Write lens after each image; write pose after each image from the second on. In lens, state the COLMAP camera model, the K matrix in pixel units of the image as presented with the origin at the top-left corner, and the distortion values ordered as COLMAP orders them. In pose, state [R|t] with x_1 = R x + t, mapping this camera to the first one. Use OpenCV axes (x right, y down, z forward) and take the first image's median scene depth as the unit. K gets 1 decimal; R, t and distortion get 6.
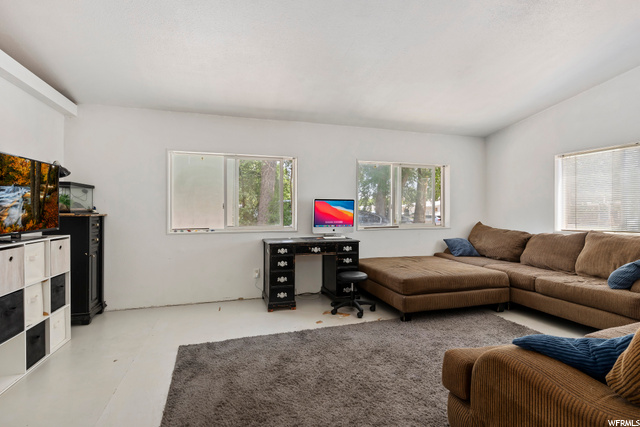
lens RADIAL K [[312.1, 0, 317.1], [0, 312.1, 209.0], [0, 0, 1]] dist [0.000721, 0.000148]
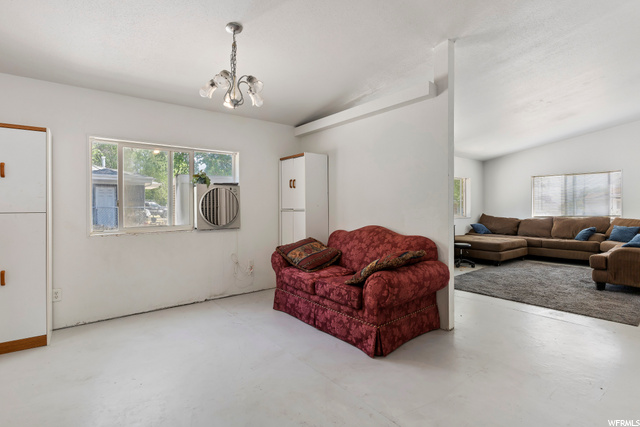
lens RADIAL K [[312.1, 0, 324.0], [0, 312.1, 212.9], [0, 0, 1]] dist [0.000721, 0.000148]
pose [[0.915849, -0.002251, 0.401518, -1.105799], [-0.006259, 0.999783, 0.019881, 0.012557], [-0.401475, -0.020722, 0.915636, -0.205450]]
